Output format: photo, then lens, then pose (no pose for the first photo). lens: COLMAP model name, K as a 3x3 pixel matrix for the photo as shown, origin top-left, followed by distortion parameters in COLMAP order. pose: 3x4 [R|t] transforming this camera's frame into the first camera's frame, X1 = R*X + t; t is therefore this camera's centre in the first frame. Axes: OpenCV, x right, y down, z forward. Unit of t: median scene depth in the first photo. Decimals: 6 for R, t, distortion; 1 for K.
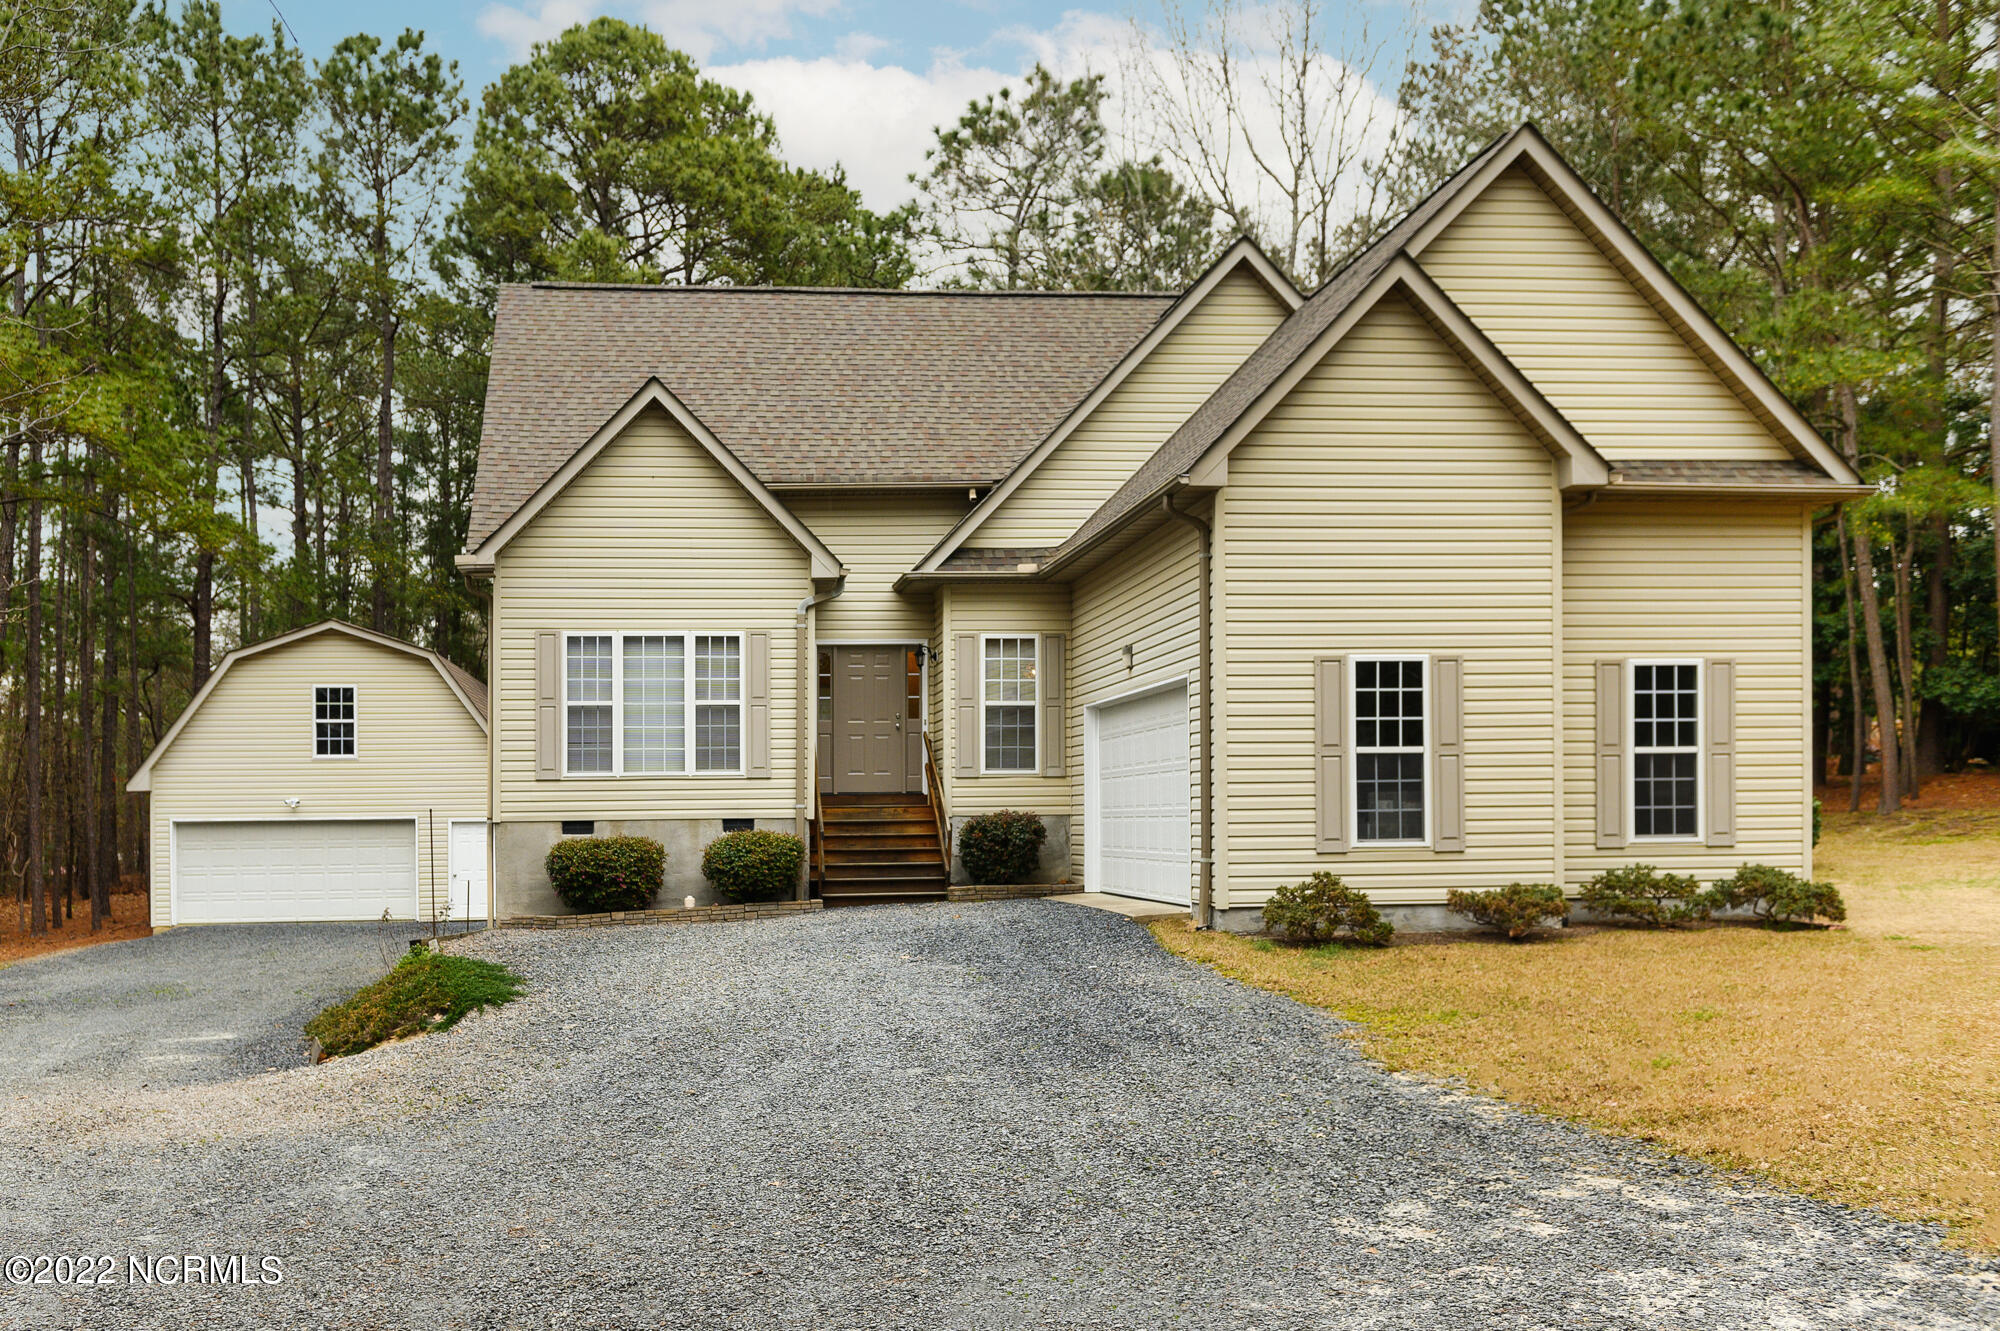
lens RADIAL K [[1751.0, 0, 992.0], [0, 1751.0, 680.0], [0, 0, 1]] dist [0.041335, 0.002348]
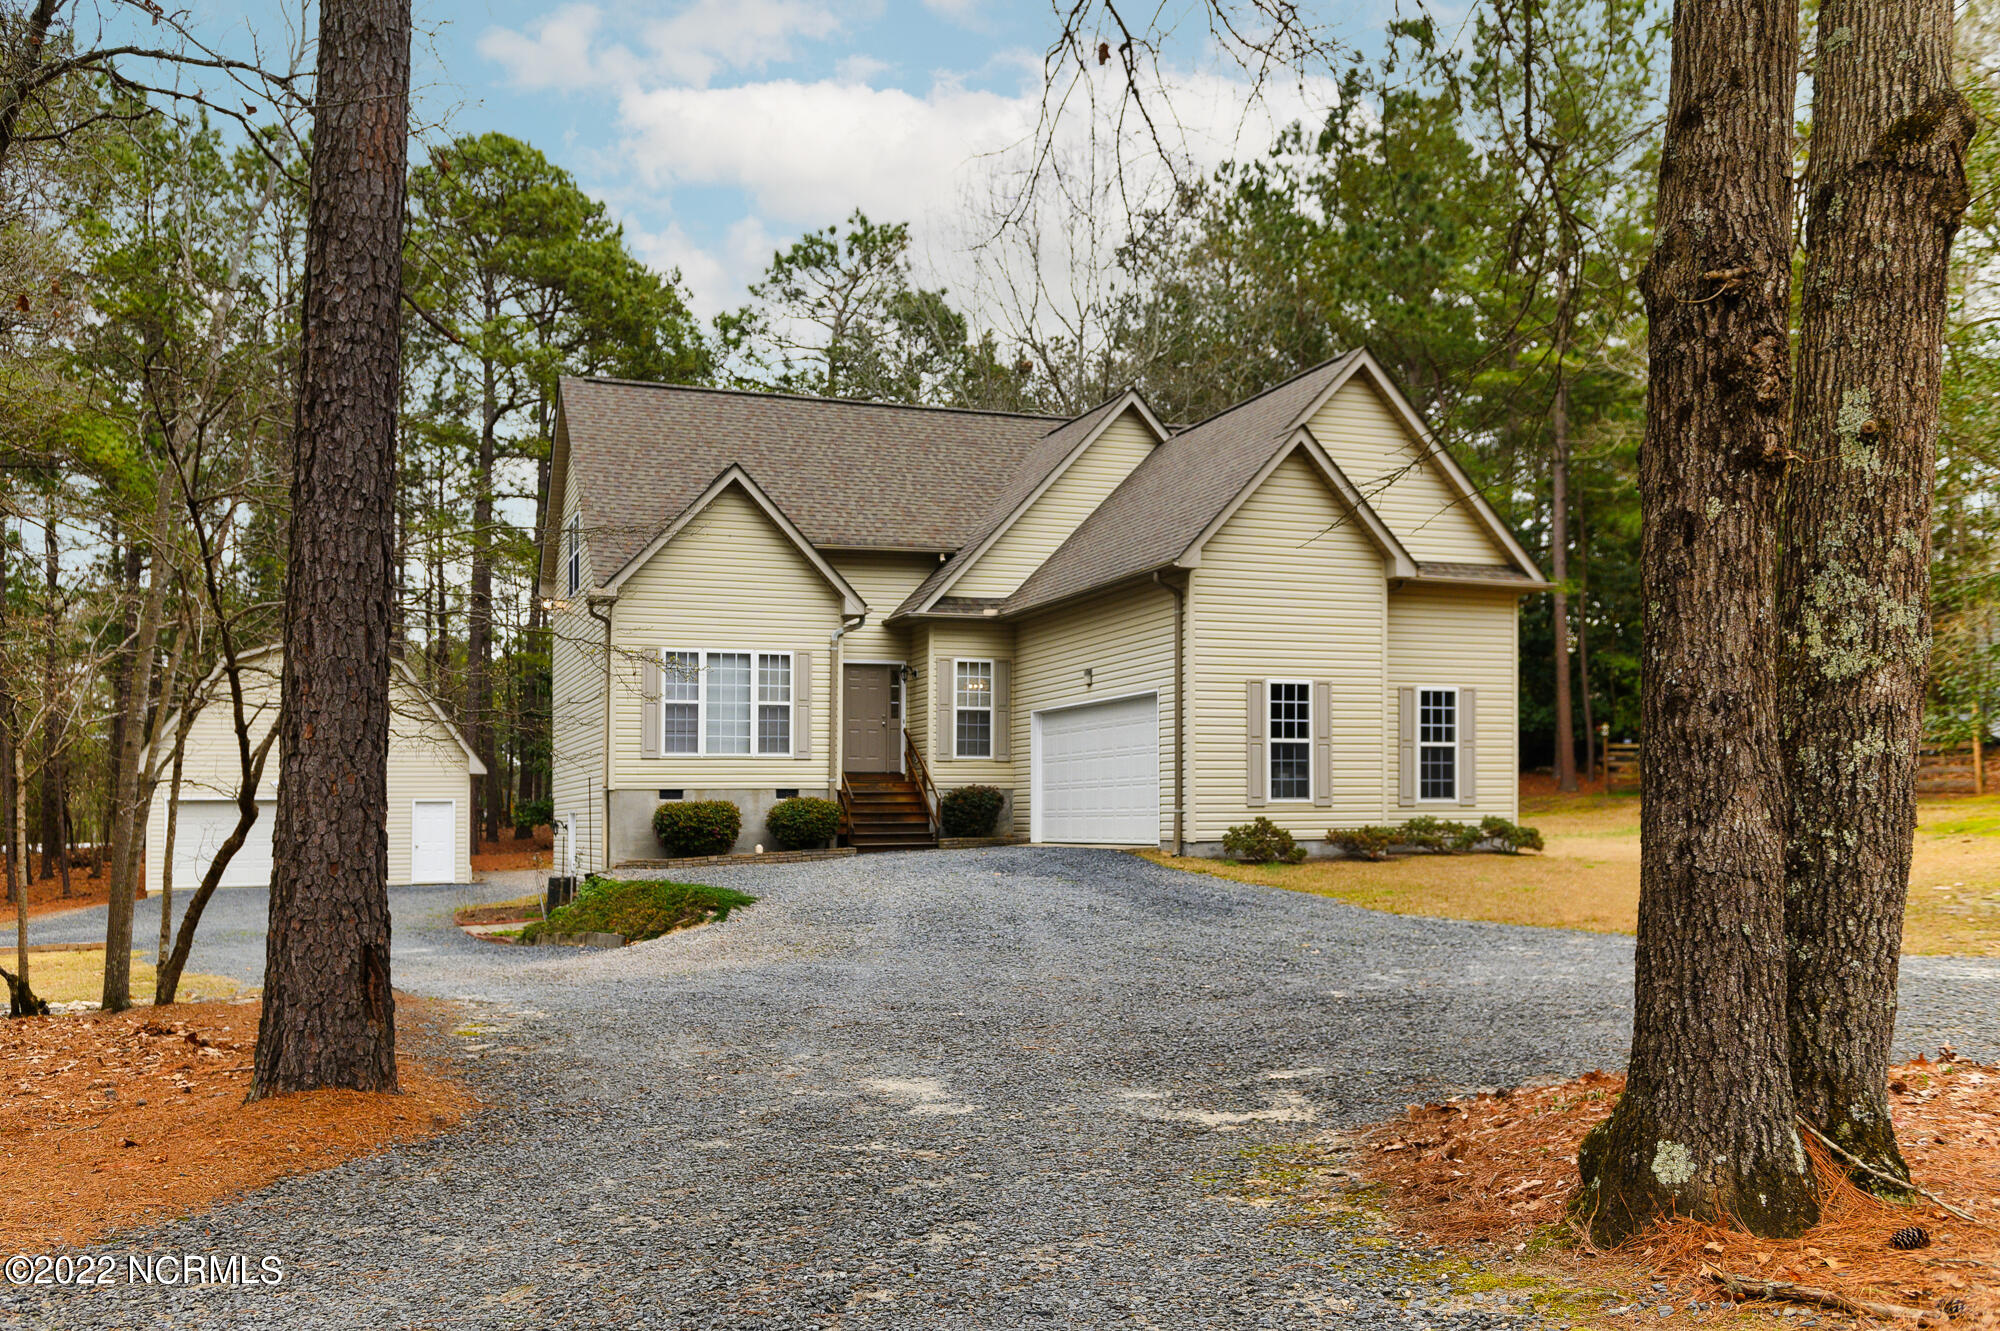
lens RADIAL K [[1570.4, 0, 1004.4], [0, 1570.4, 647.7], [0, 0, 1]] dist [0.062046, -0.003059]
pose [[0.967907, 0.029828, 0.249532, -0.303832], [-0.021036, 0.999063, -0.037830, 0.012780], [-0.250427, 0.031366, 0.967627, -0.240601]]
